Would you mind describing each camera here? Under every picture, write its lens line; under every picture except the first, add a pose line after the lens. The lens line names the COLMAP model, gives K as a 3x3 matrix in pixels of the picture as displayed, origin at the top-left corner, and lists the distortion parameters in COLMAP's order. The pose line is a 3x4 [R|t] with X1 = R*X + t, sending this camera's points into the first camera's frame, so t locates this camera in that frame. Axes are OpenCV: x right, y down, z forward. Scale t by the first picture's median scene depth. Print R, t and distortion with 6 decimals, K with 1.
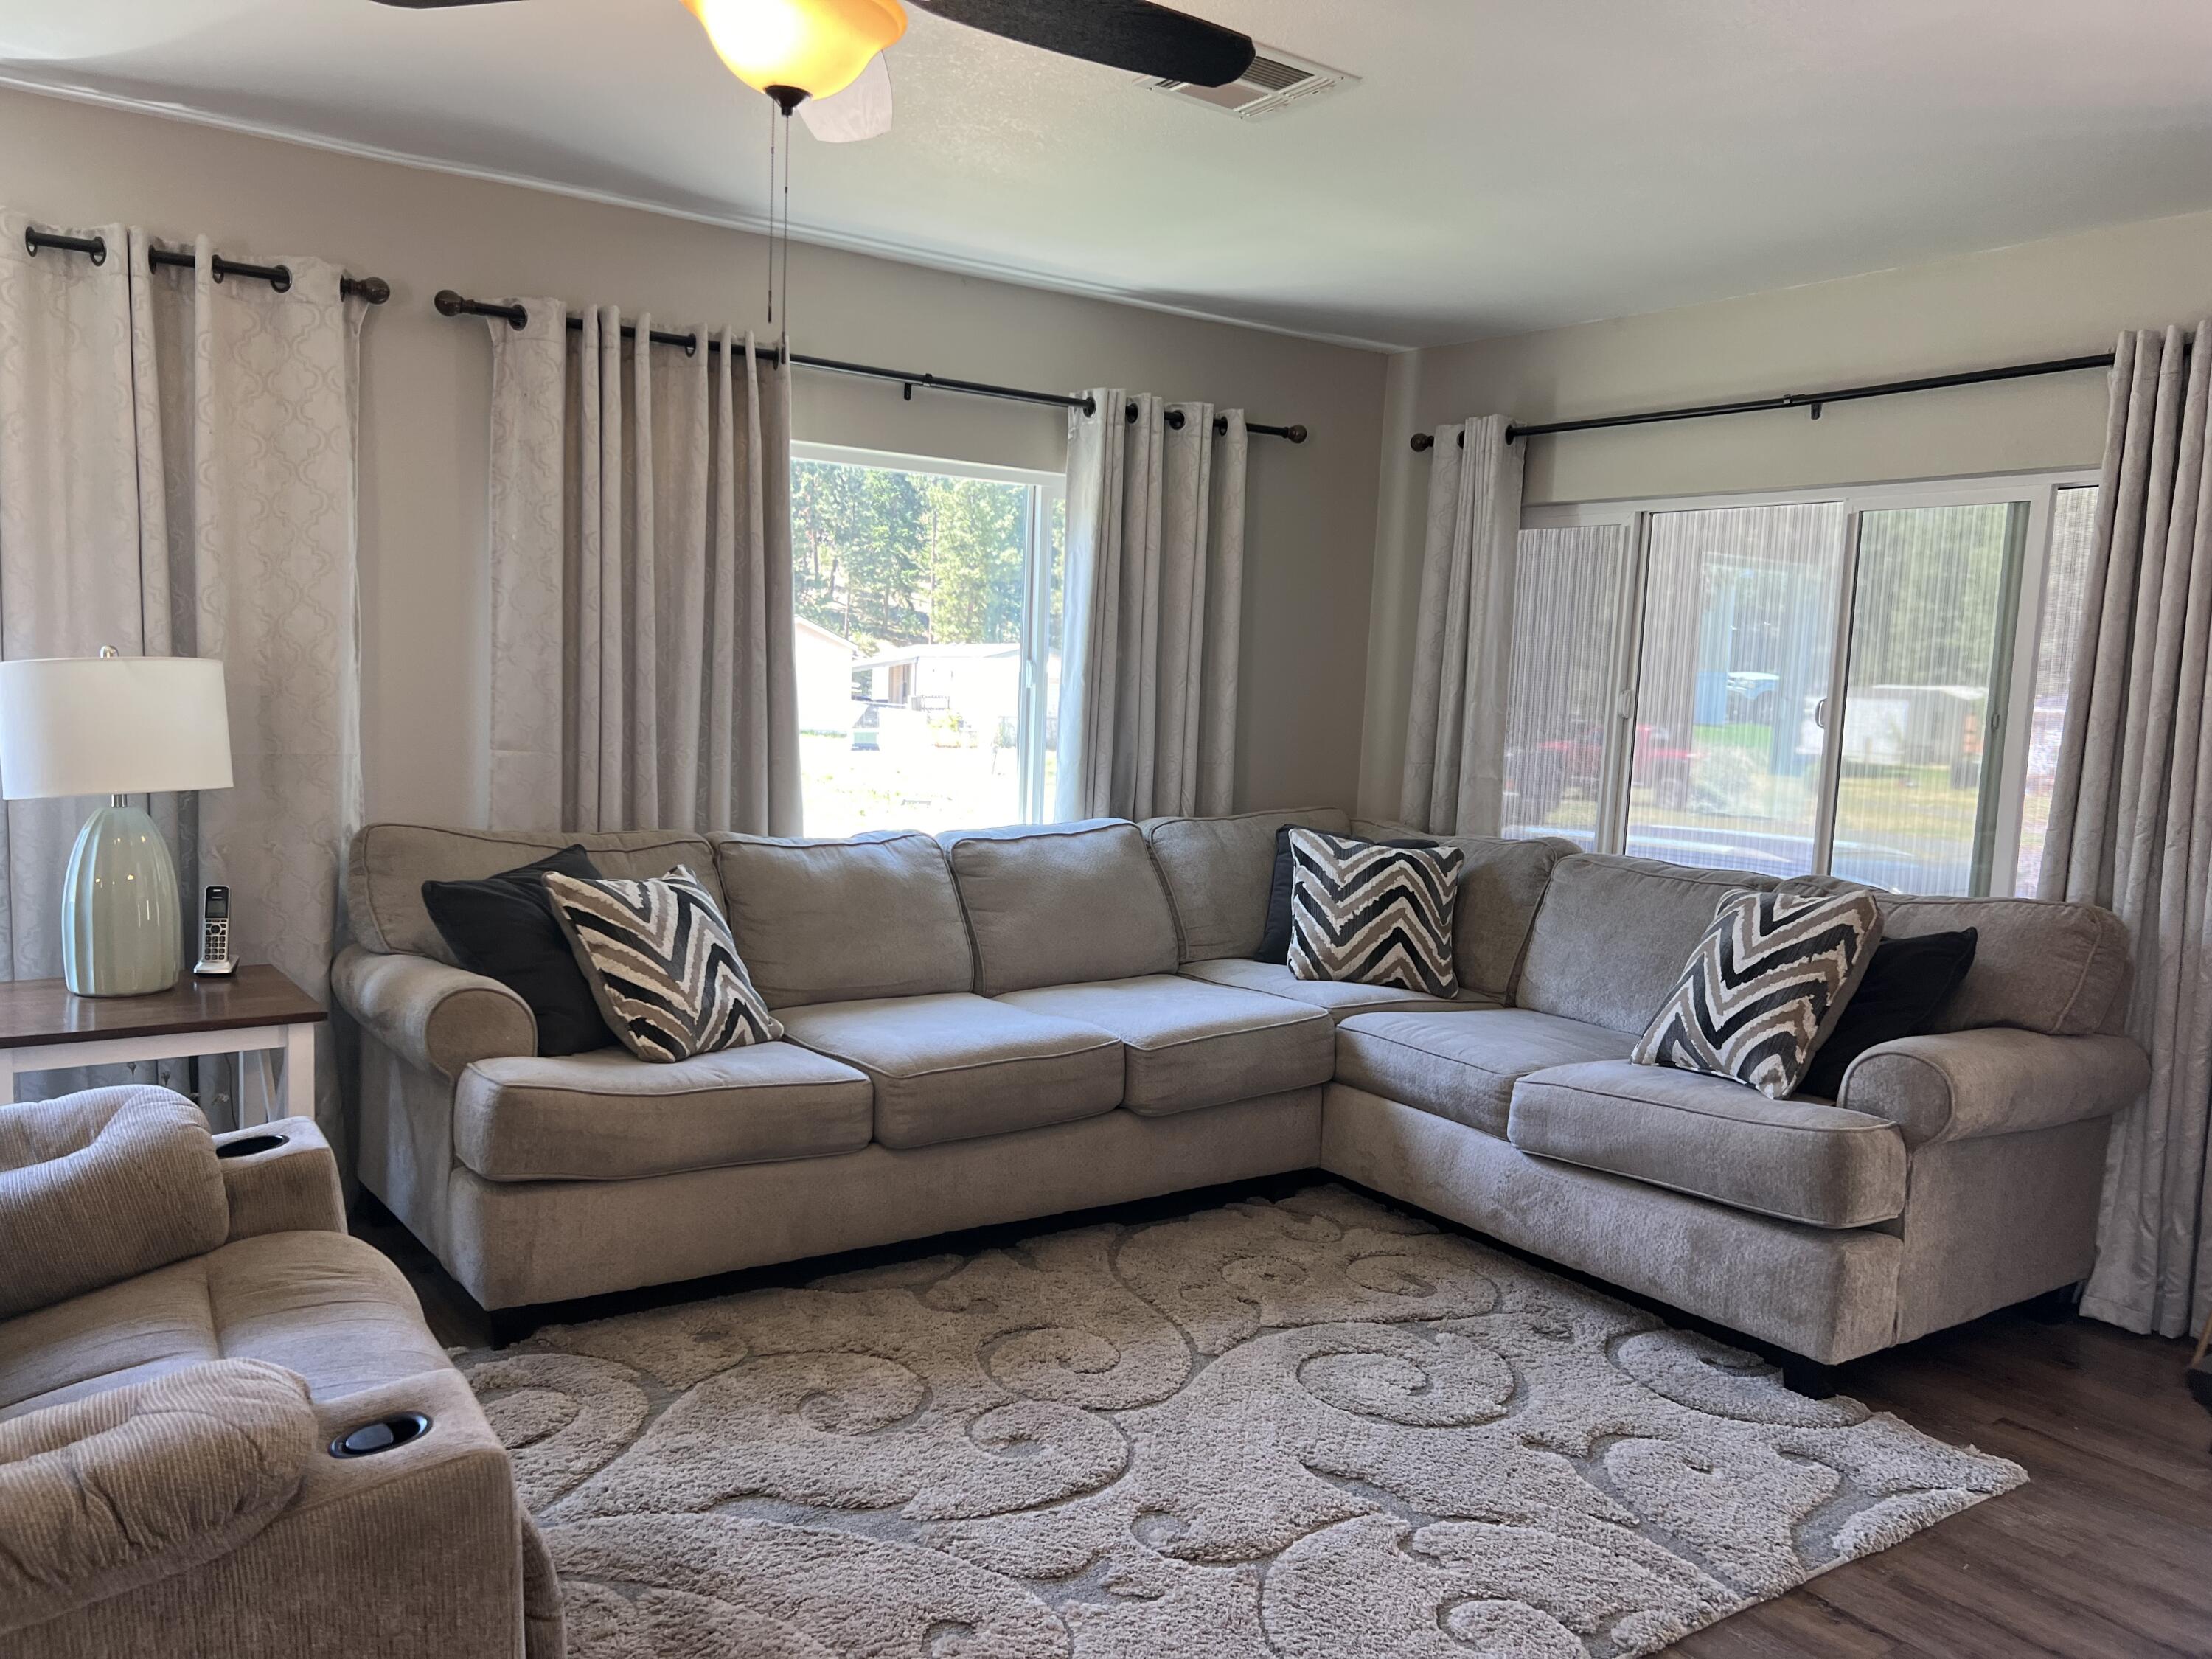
lens RADIAL K [[1670.2, 0, 1092.0], [0, 1670.2, 838.4], [0, 0, 1]] dist [0.059719, -0.079701]
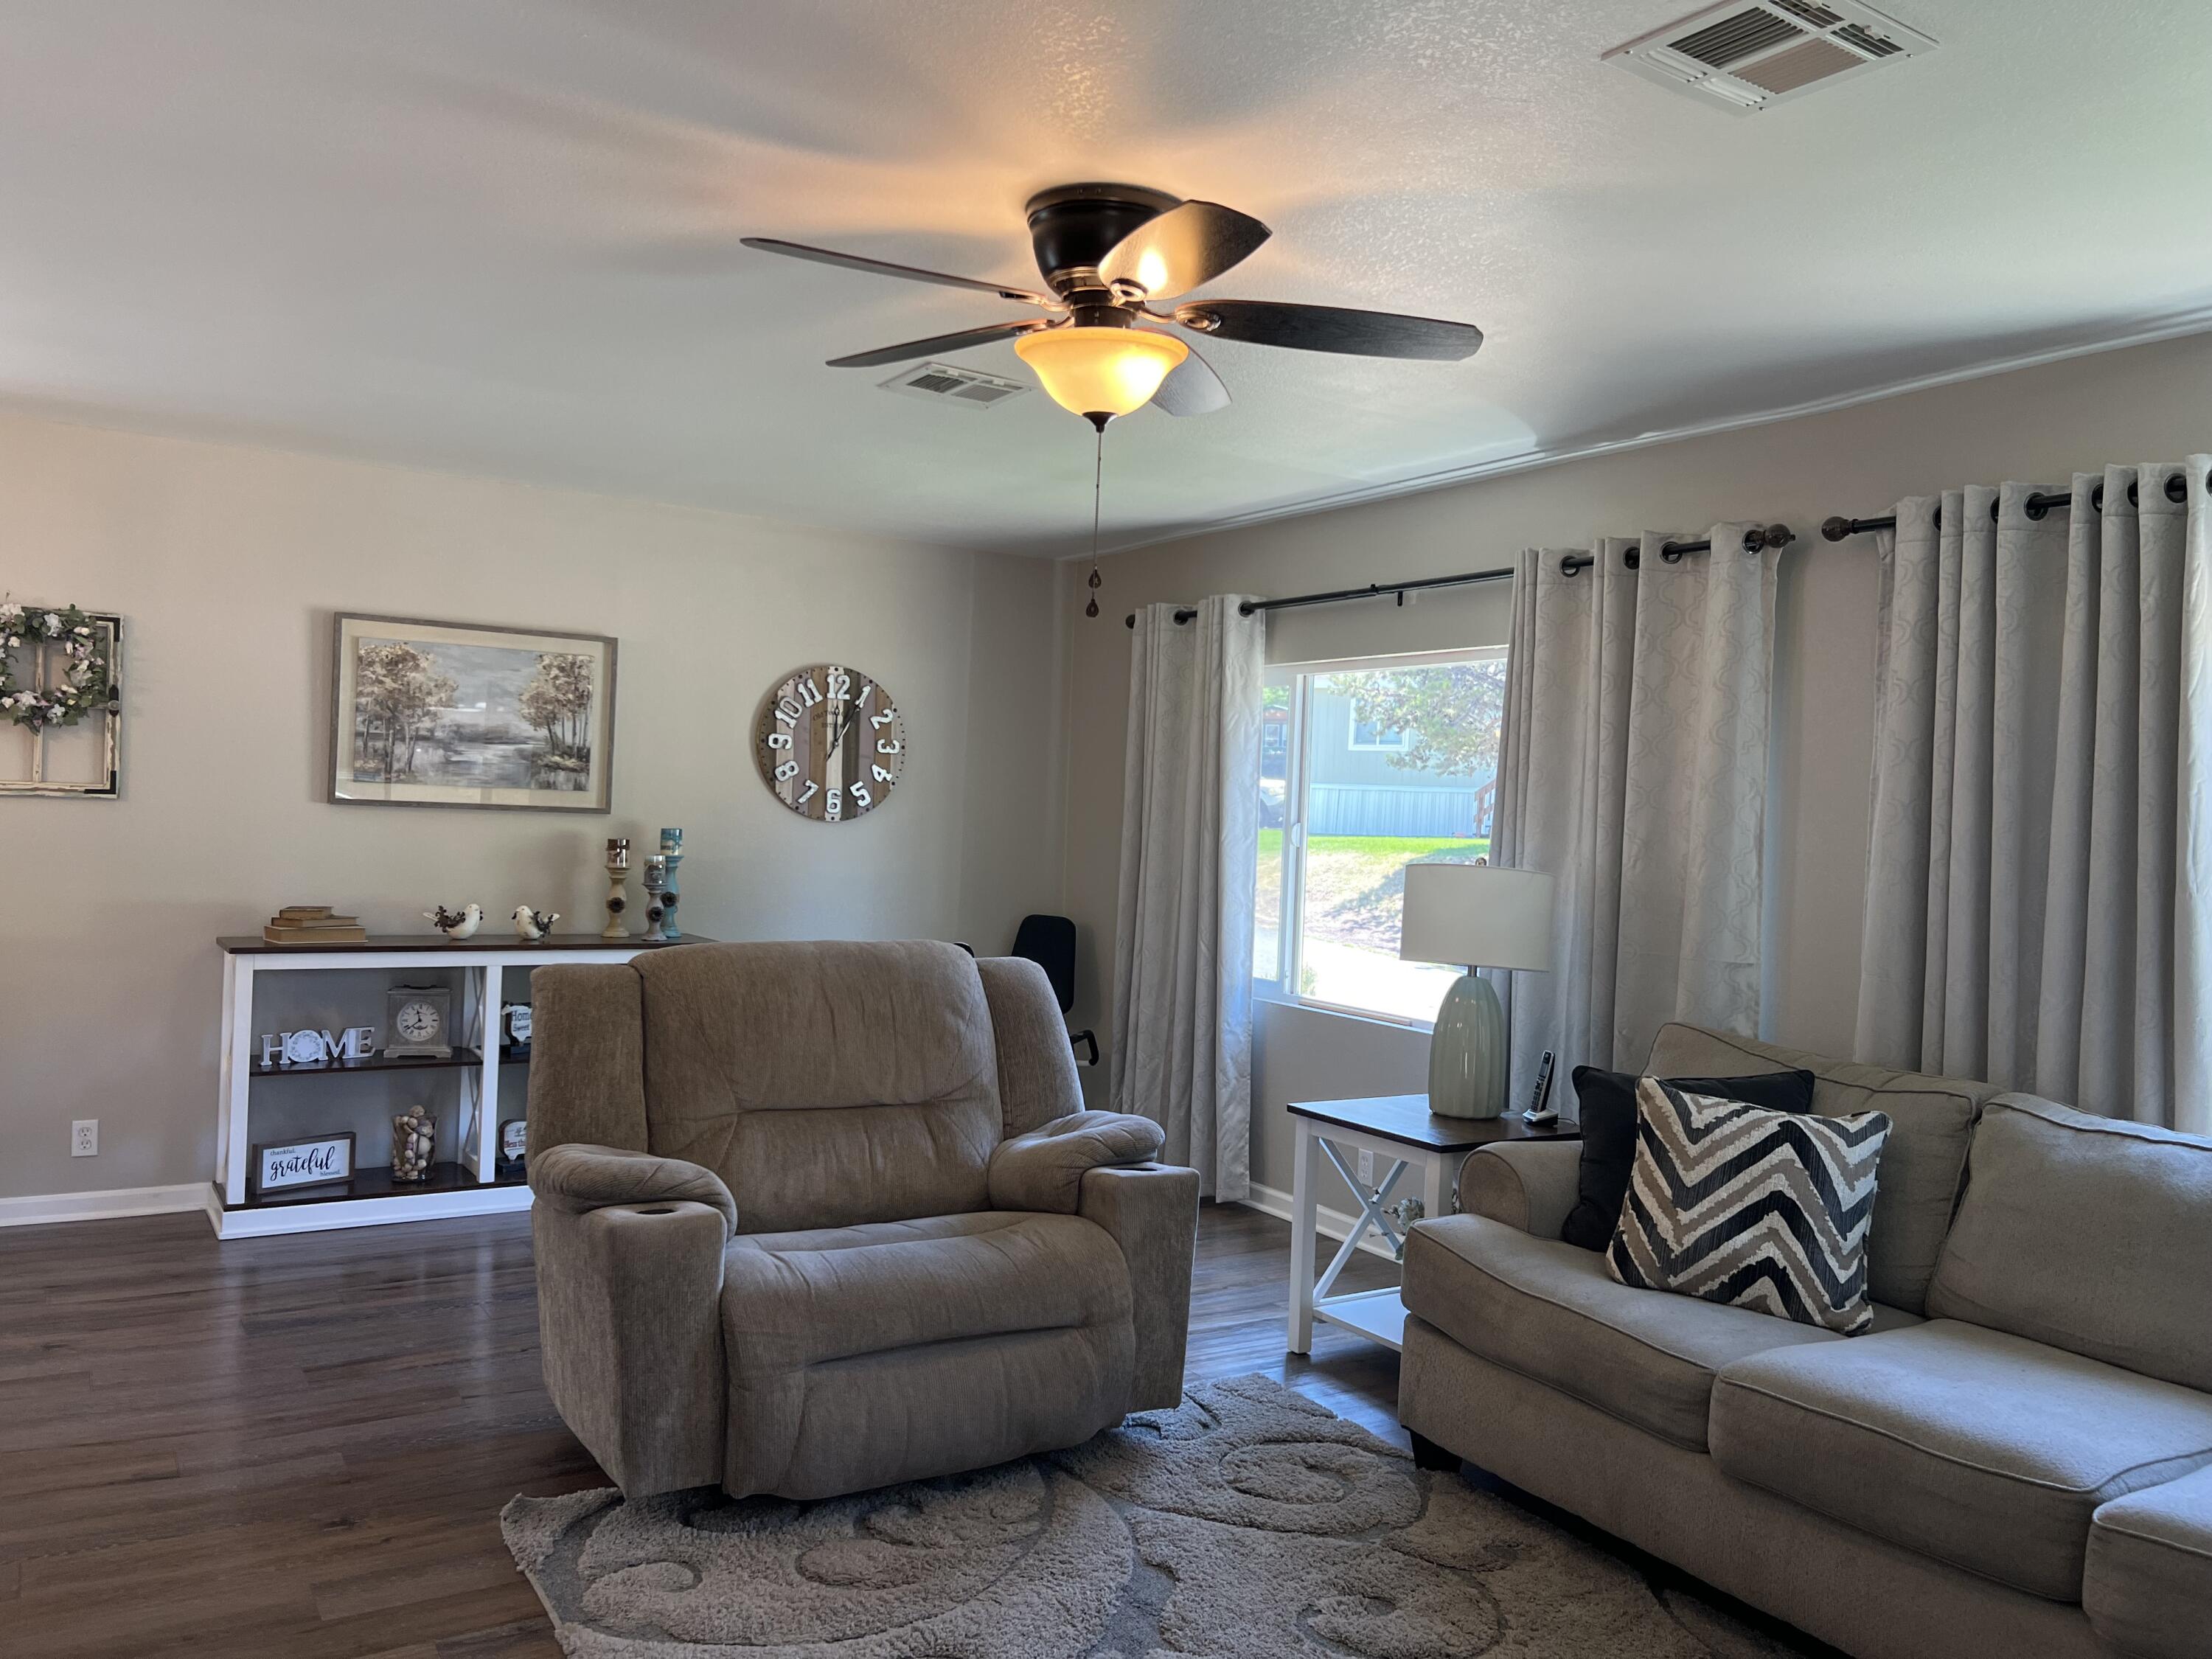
lens RADIAL K [[1670.2, 0, 1117.6], [0, 1670.2, 807.7], [0, 0, 1]] dist [0.059719, -0.079701]
pose [[-0.035313, -0.037590, -0.998669, 0.660134], [-0.137471, 0.989976, -0.032402, -0.058505], [0.989876, 0.136144, -0.040127, 0.645895]]
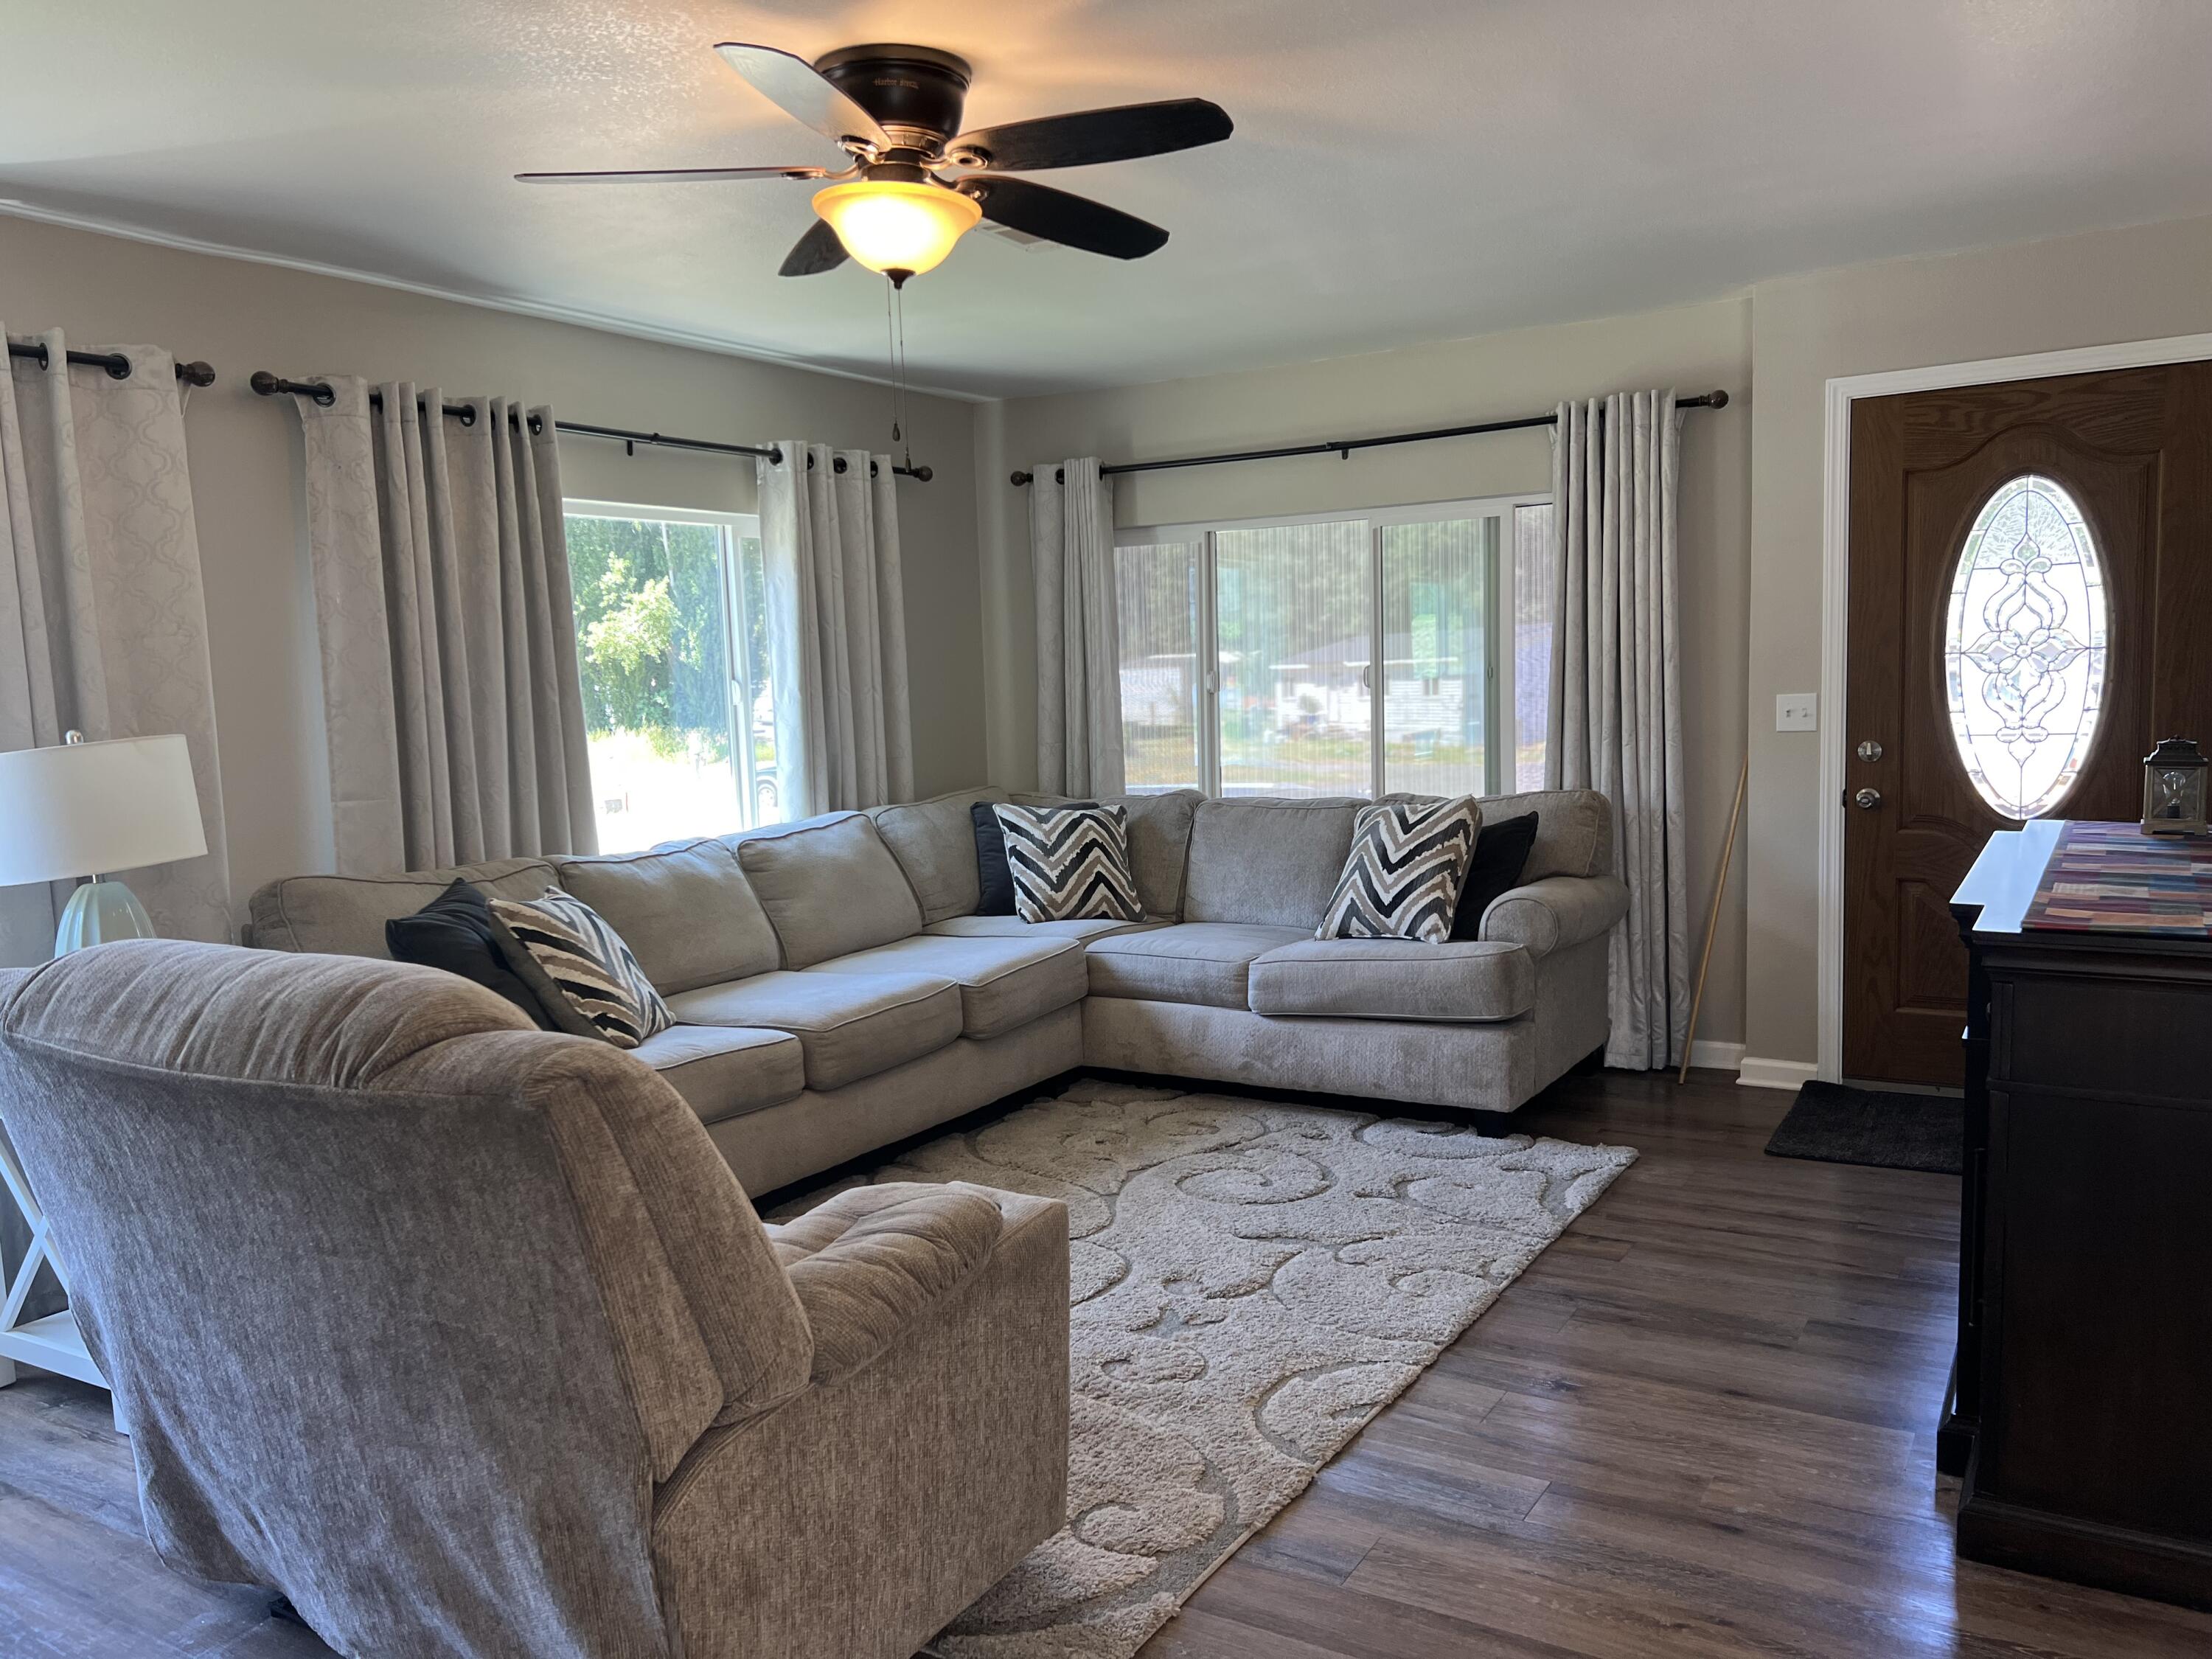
lens RADIAL K [[1670.2, 0, 1102.3], [0, 1670.2, 841.9], [0, 0, 1]] dist [0.059719, -0.079701]
pose [[0.912104, -0.113671, 0.393884, -0.359061], [0.112588, 0.993303, 0.025941, -0.000942], [-0.394195, 0.020685, 0.918794, -0.175670]]
